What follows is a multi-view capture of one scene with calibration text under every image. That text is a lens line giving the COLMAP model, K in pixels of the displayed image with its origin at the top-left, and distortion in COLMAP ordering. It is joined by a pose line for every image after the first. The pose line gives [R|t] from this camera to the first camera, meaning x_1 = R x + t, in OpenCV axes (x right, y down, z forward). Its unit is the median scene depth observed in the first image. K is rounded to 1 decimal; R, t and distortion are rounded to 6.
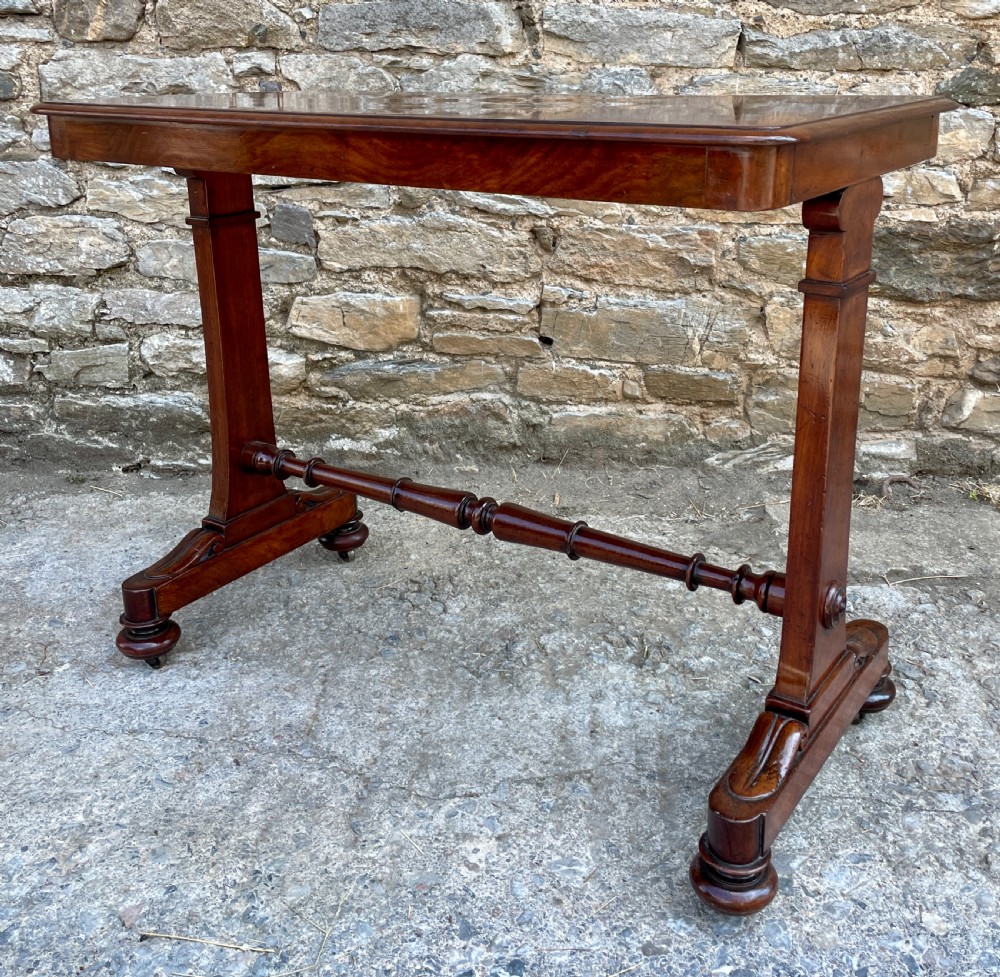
lens RADIAL K [[1100.9, 0, 535.1], [0, 1100.9, 390.6], [0, 0, 1]] dist [0.092244, -0.132710]
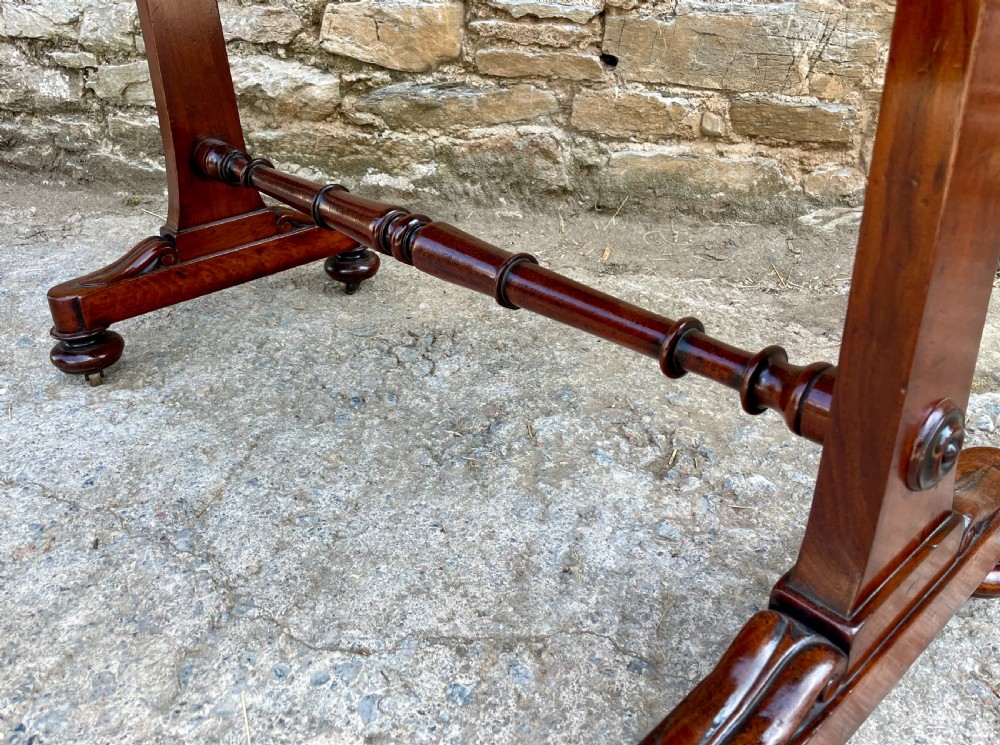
lens RADIAL K [[838.7, 0, 460.2], [0, 838.7, 320.8], [0, 0, 1]] dist [0.089219, -0.125991]
pose [[0.969045, 0.085224, -0.231709, 0.067177], [-0.047178, 0.985158, 0.165041, 0.048916], [0.242336, -0.149001, 0.958683, 0.350031]]
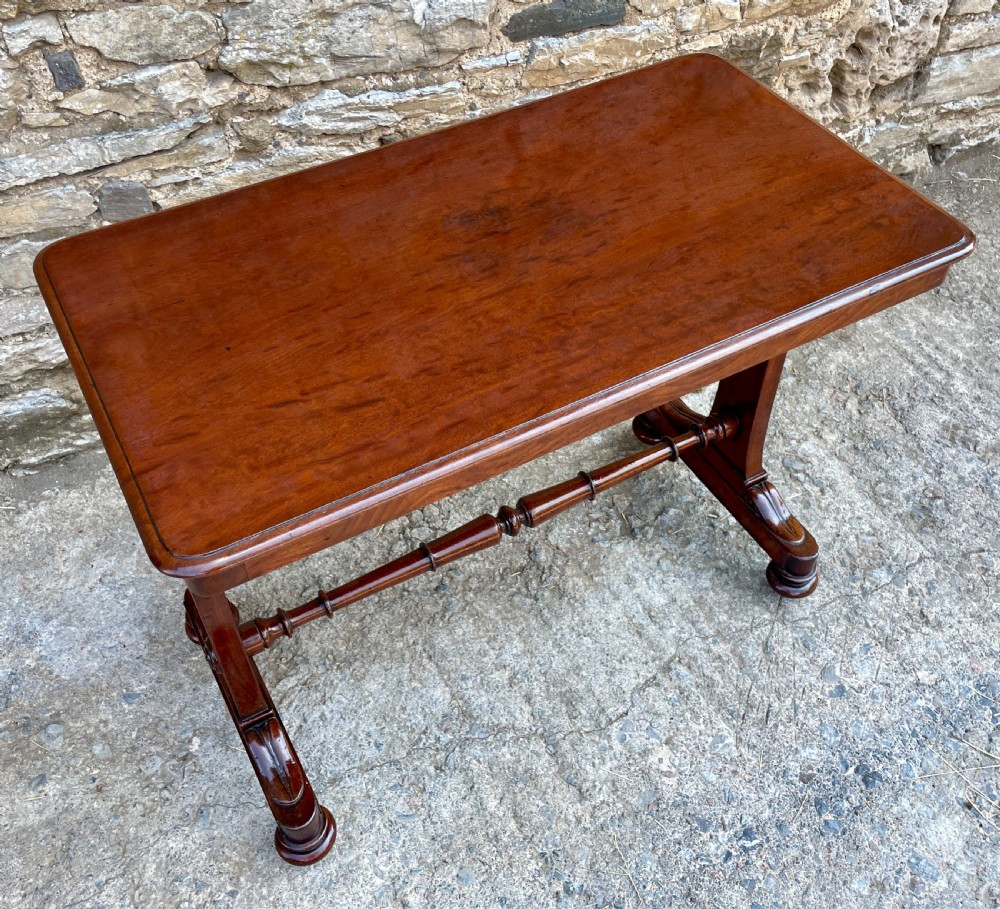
lens RADIAL K [[998.7, 0, 501.8], [0, 998.7, 438.6], [0, 0, 1]] dist [0.083653, -0.115247]
pose [[0.860551, -0.369105, 0.351017, -0.313938], [0.136531, 0.831059, 0.539167, -0.385590], [-0.490725, -0.416056, 0.765563, 0.171686]]
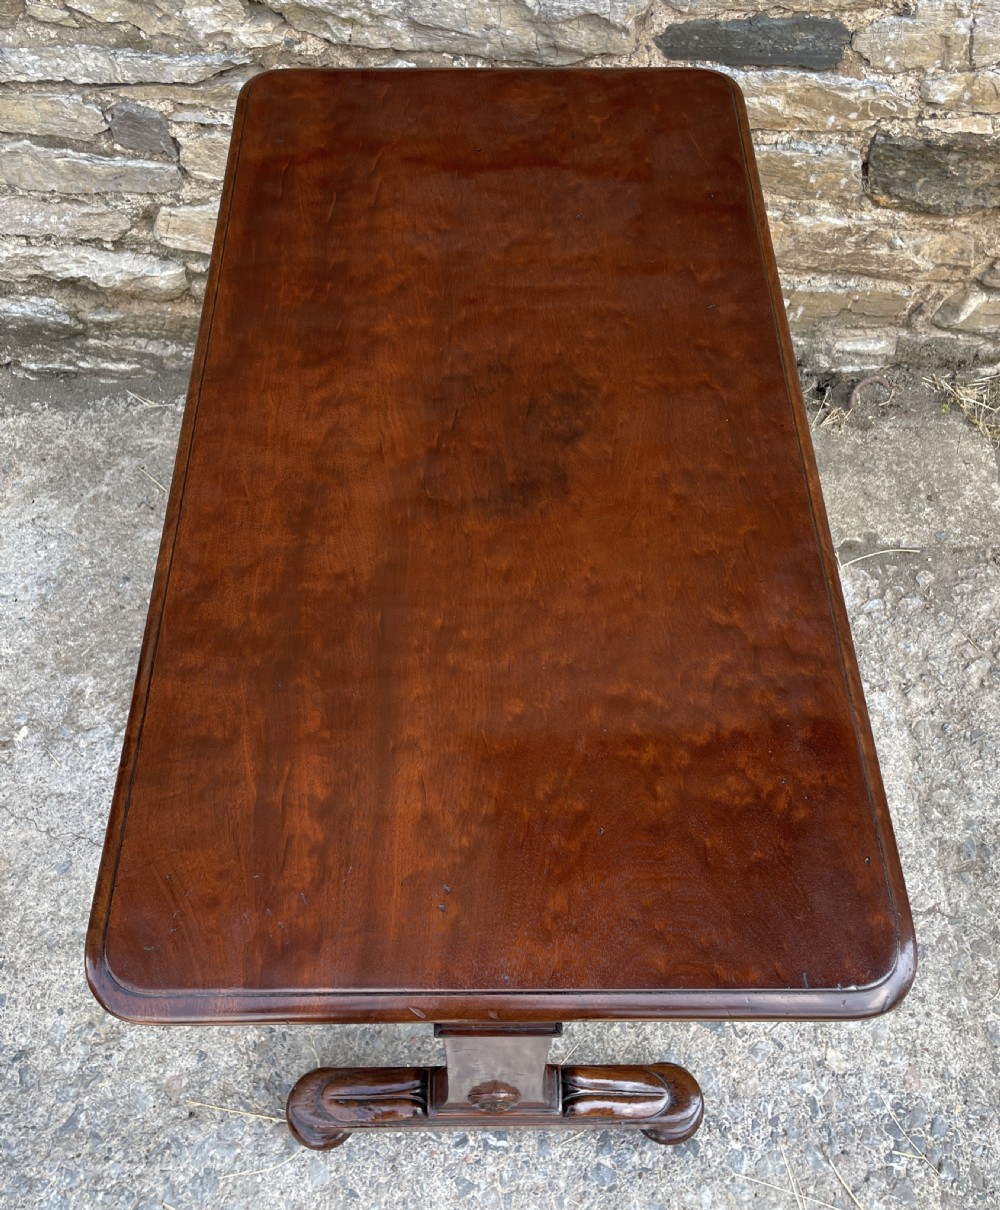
lens RADIAL K [[1134.6, 0, 491.2], [0, 1134.6, 535.1], [0, 0, 1]] dist [0.078258, -0.106768]
pose [[0.998020, -0.040057, 0.048494, -0.033514], [0.000672, 0.777739, 0.628587, -0.424165], [-0.062894, -0.627310, 0.776226, 0.221035]]
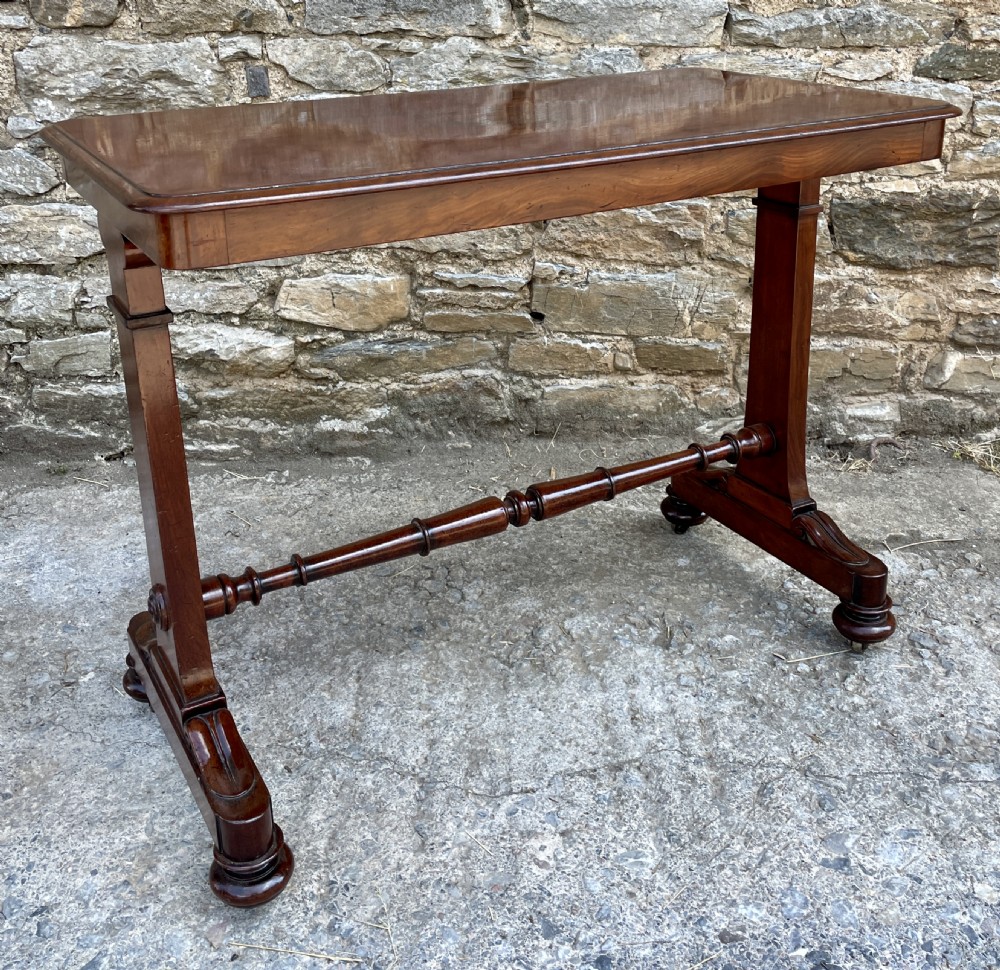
lens RADIAL K [[1138.5, 0, 519.5], [0, 1138.5, 328.9], [0, 0, 1]] dist [0.093567, -0.133235]
pose [[0.997327, -0.030741, 0.066289, -0.077888], [0.030104, 0.999491, 0.010583, -0.046579], [-0.066580, -0.008559, 0.997744, -0.034581]]
